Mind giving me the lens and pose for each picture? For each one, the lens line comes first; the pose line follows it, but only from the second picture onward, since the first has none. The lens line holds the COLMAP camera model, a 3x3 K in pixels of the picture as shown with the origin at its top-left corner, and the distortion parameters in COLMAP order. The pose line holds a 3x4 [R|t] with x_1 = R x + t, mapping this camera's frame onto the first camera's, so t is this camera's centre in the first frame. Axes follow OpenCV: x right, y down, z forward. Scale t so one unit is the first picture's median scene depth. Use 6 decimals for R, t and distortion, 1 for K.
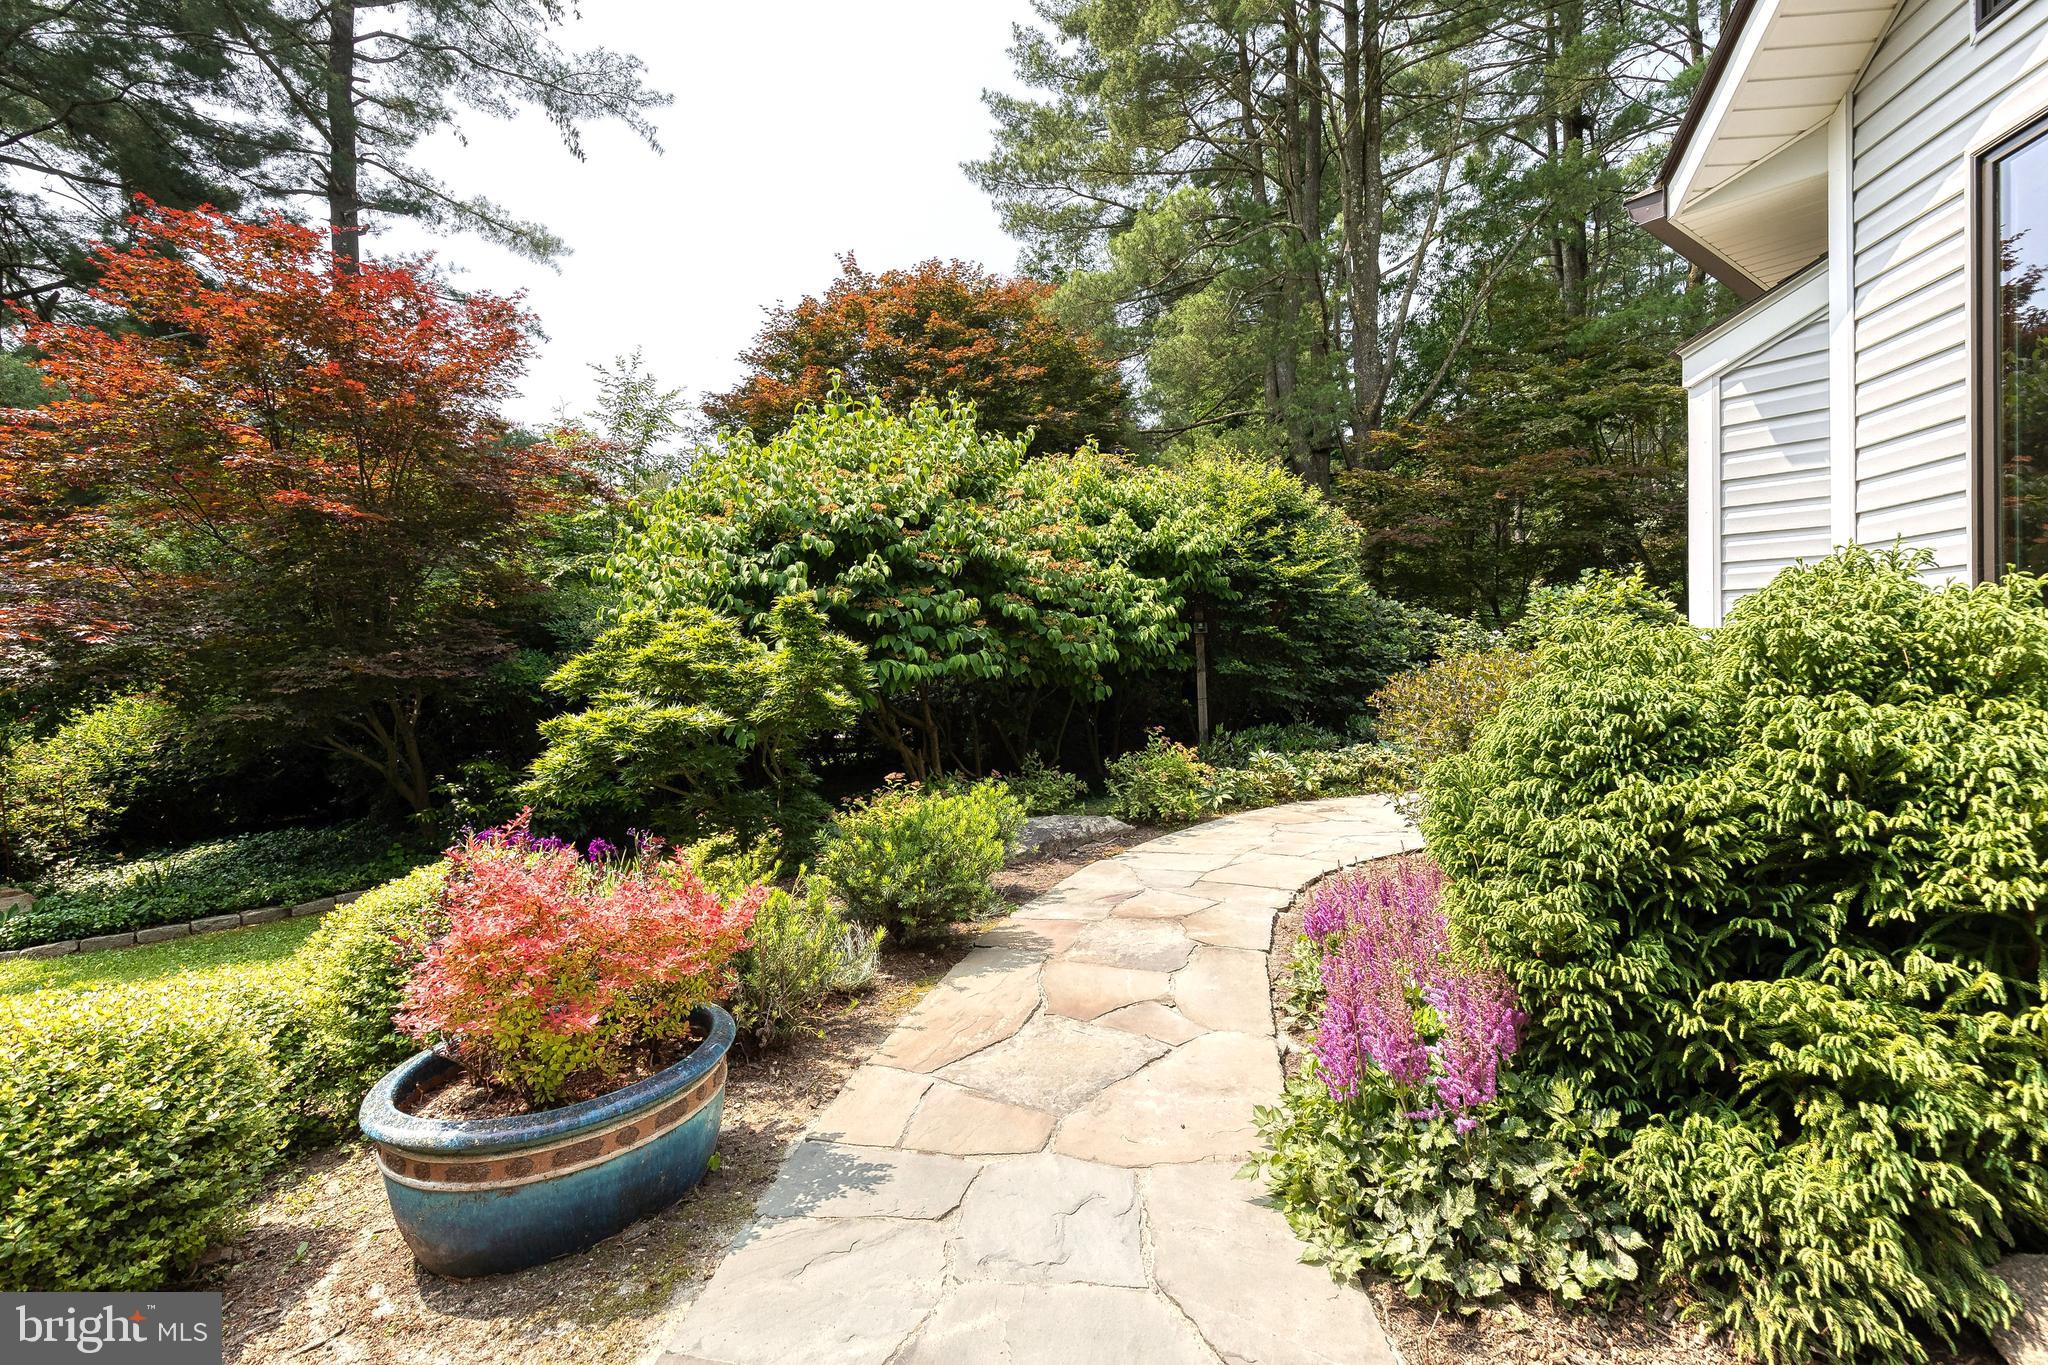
lens RADIAL K [[930.5, 0, 1049.8], [0, 930.5, 653.6], [0, 0, 1]] dist [0.023451, -0.000130]
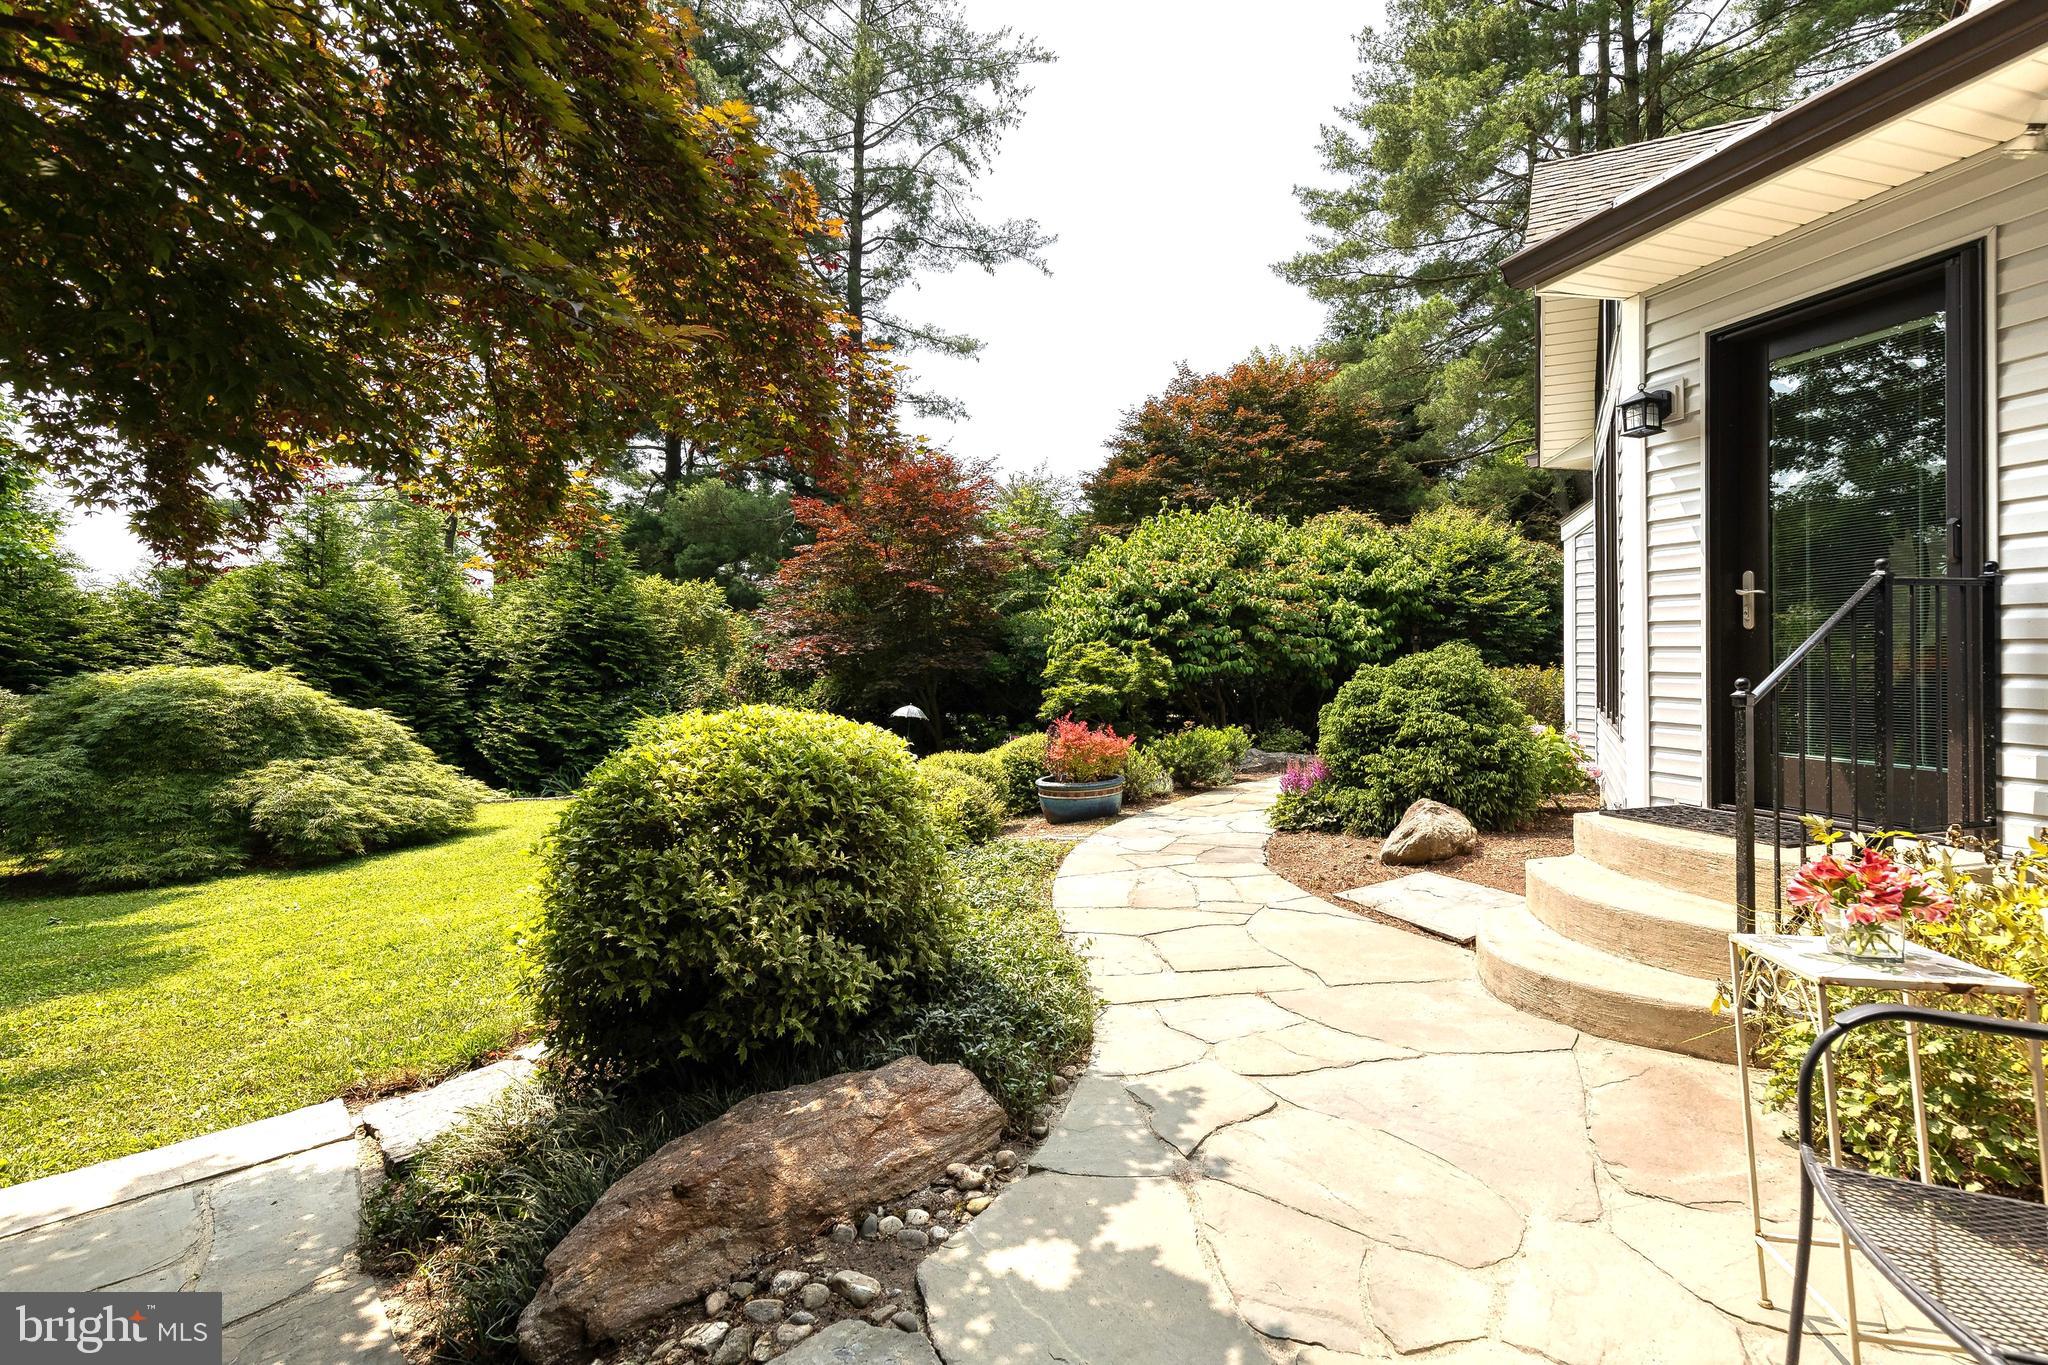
lens RADIAL K [[930.5, 0, 1049.8], [0, 930.5, 653.6], [0, 0, 1]] dist [0.023451, -0.000130]
pose [[0.934745, 0.006791, -0.355254, 0.215743], [-0.001933, 0.999900, 0.014030, -0.036711], [0.355313, -0.012428, 0.934665, -0.799719]]
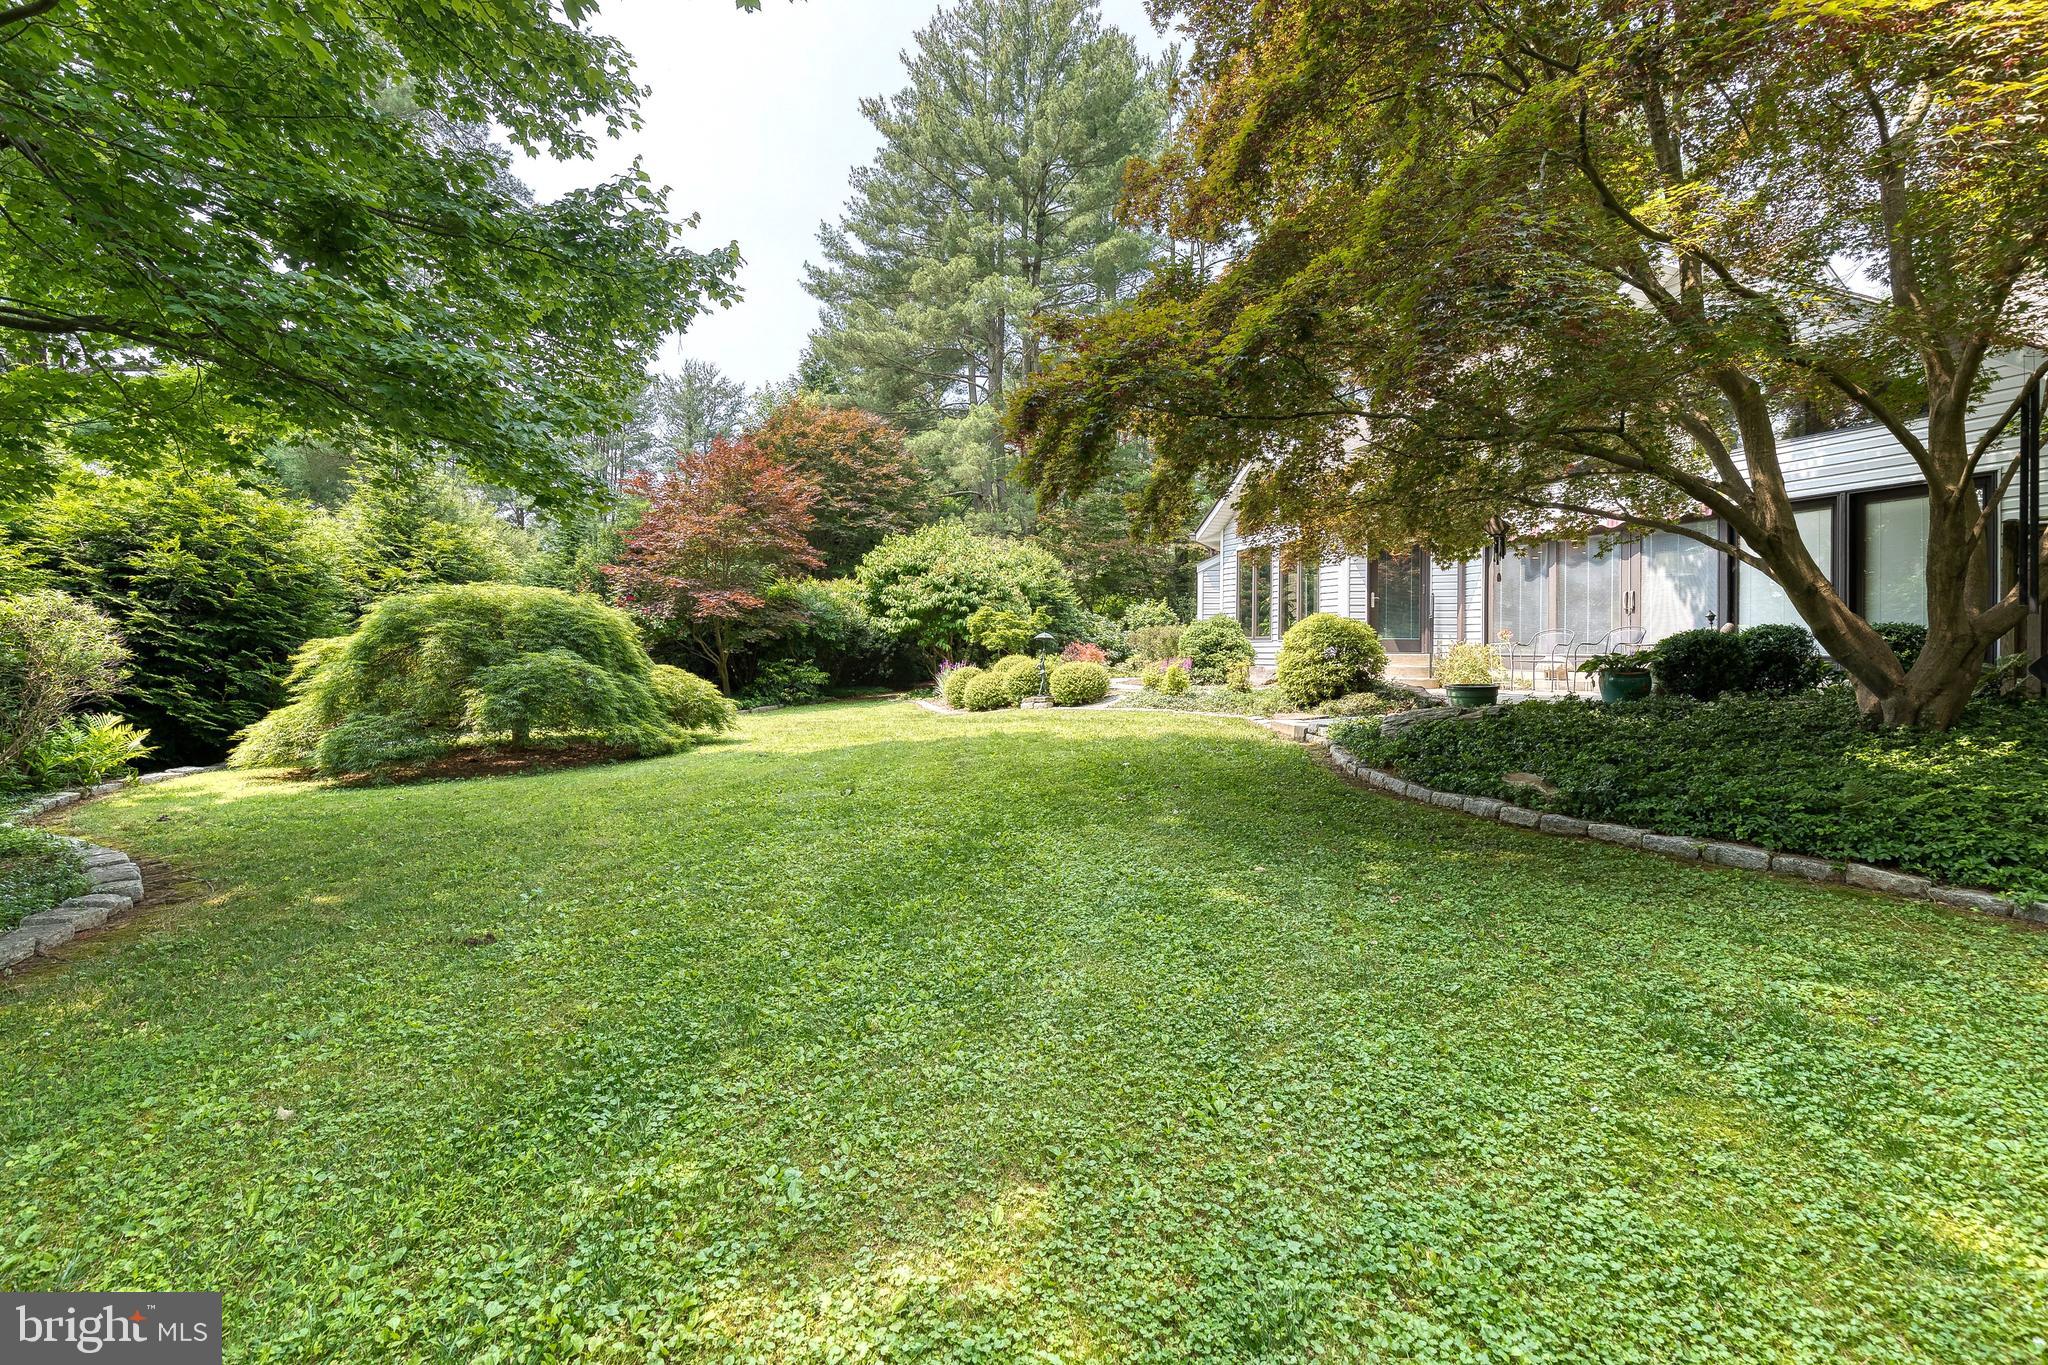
lens RADIAL K [[930.5, 0, 1049.8], [0, 930.5, 653.6], [0, 0, 1]] dist [0.023451, -0.000130]
pose [[0.872591, 0.018723, 0.488092, -1.427470], [-0.026008, 0.999628, 0.008152, 0.073713], [-0.487758, -0.019808, 0.872754, -1.735996]]
